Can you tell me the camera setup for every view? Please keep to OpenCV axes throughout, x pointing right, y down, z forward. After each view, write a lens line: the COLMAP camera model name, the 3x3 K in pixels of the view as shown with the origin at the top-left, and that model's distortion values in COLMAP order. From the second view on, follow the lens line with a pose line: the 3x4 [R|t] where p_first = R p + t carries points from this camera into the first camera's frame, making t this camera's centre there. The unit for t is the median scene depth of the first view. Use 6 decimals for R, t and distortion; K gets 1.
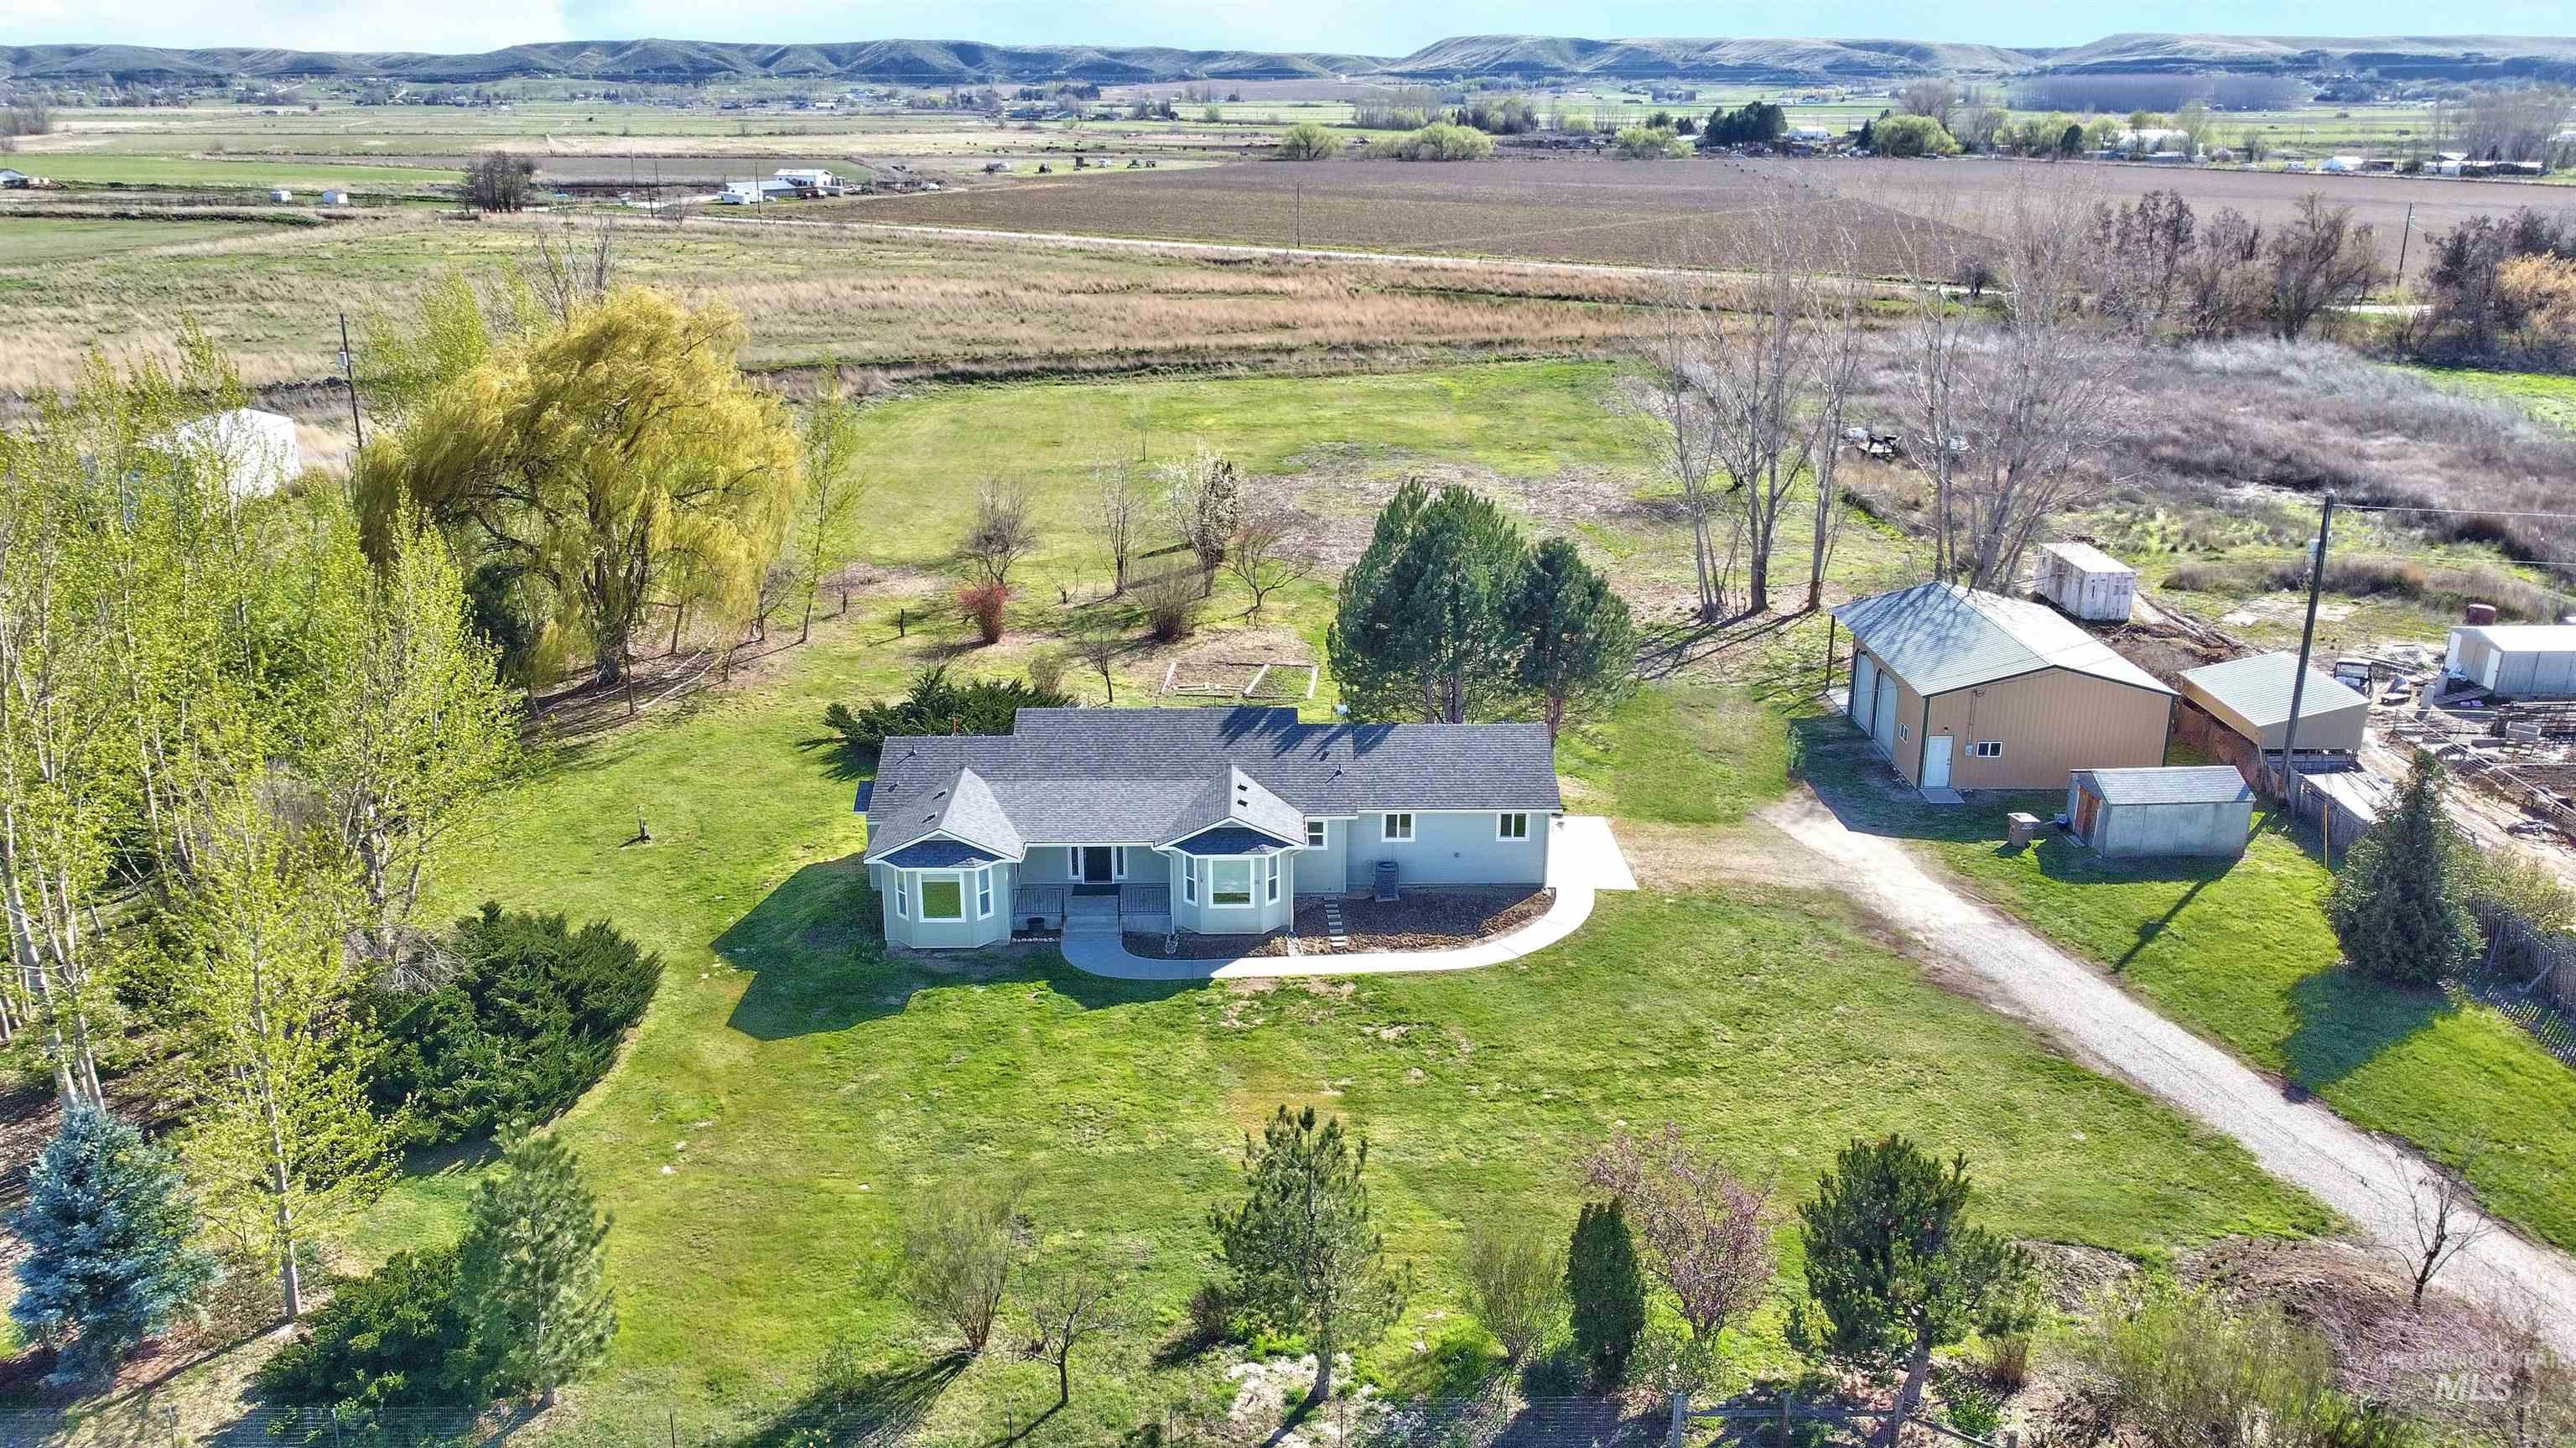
lens RADIAL K [[1942.9, 0, 1280.1], [0, 1942.9, 717.2], [0, 0, 1]] dist [0.009900, -0.015685]
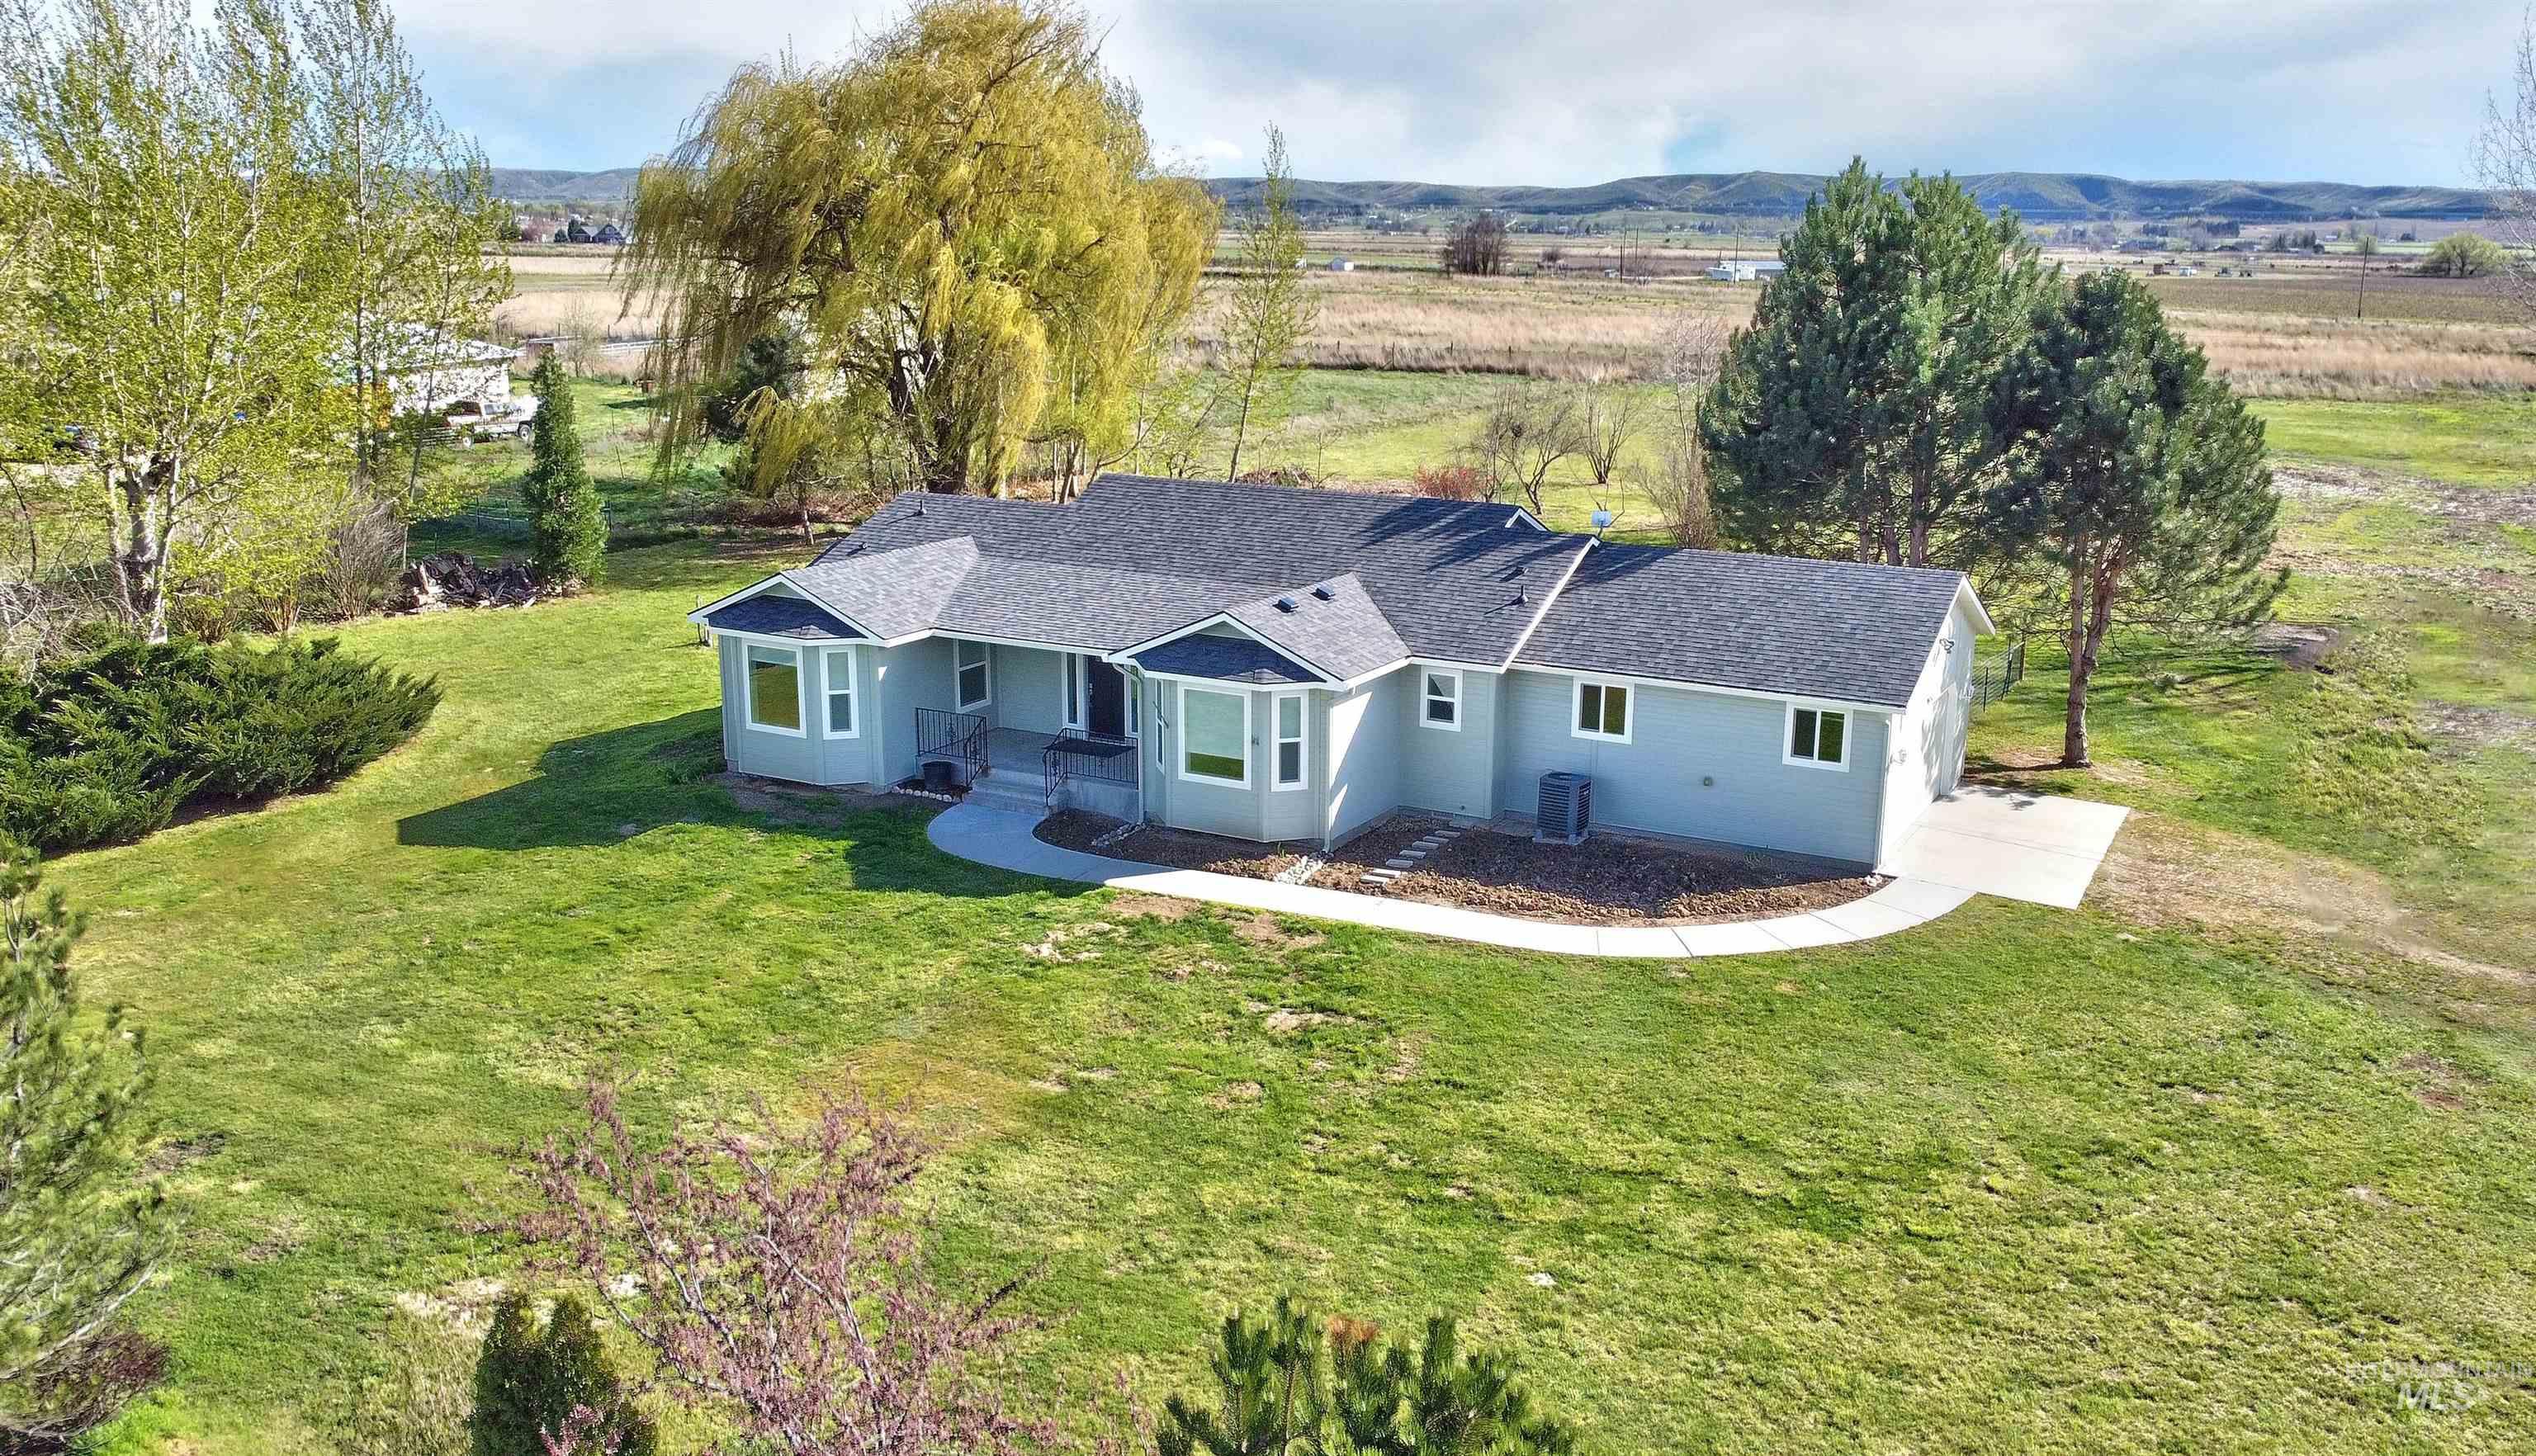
lens RADIAL K [[2085.5, 0, 1359.1], [0, 2085.5, 728.6], [0, 0, 1]] dist [0.005124, -0.009364]
pose [[0.884998, 0.121424, -0.449483, 0.165823], [-0.156724, 0.986748, -0.042016, 0.061294], [0.438424, 0.107629, 0.892300, 0.299133]]
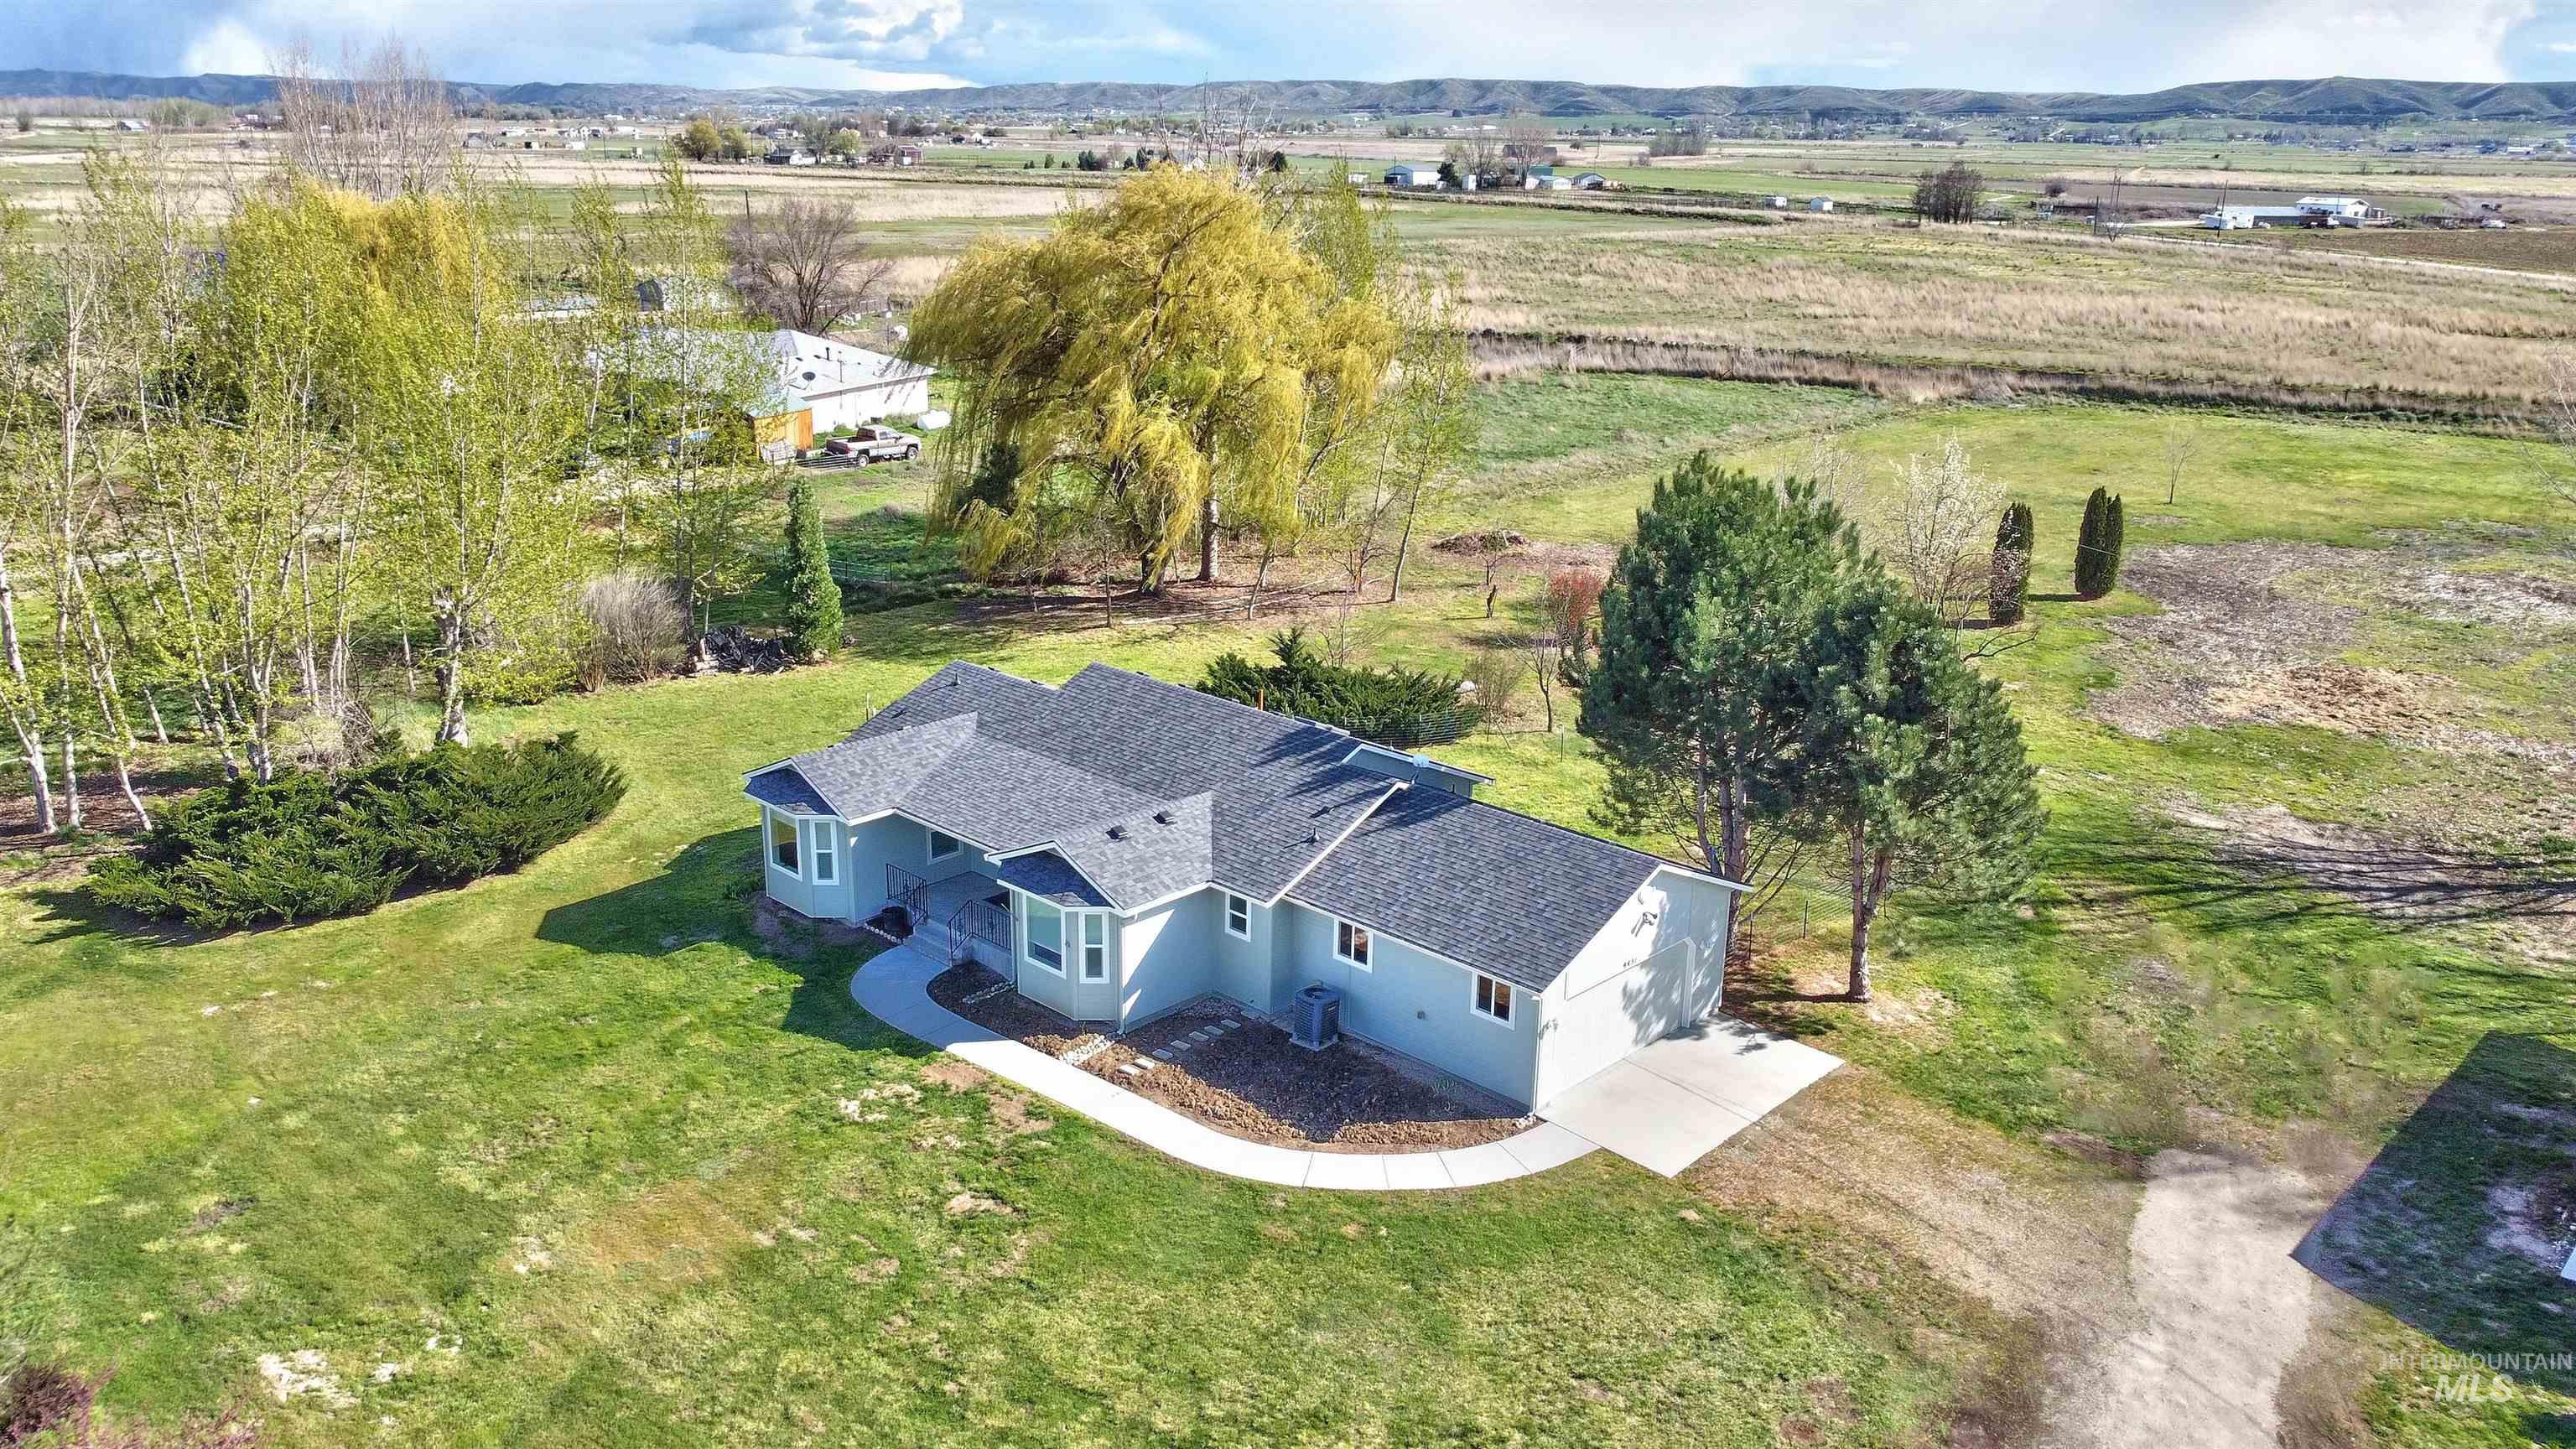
lens RADIAL K [[1943.0, 0, 1280.1], [0, 1943.0, 717.7], [0, 0, 1]] dist [0.009900, -0.015685]
pose [[0.708920, 0.215579, -0.671534, 0.297995], [-0.229045, 0.970904, 0.069888, -0.036343], [0.667062, 0.104267, 0.737670, 0.319390]]
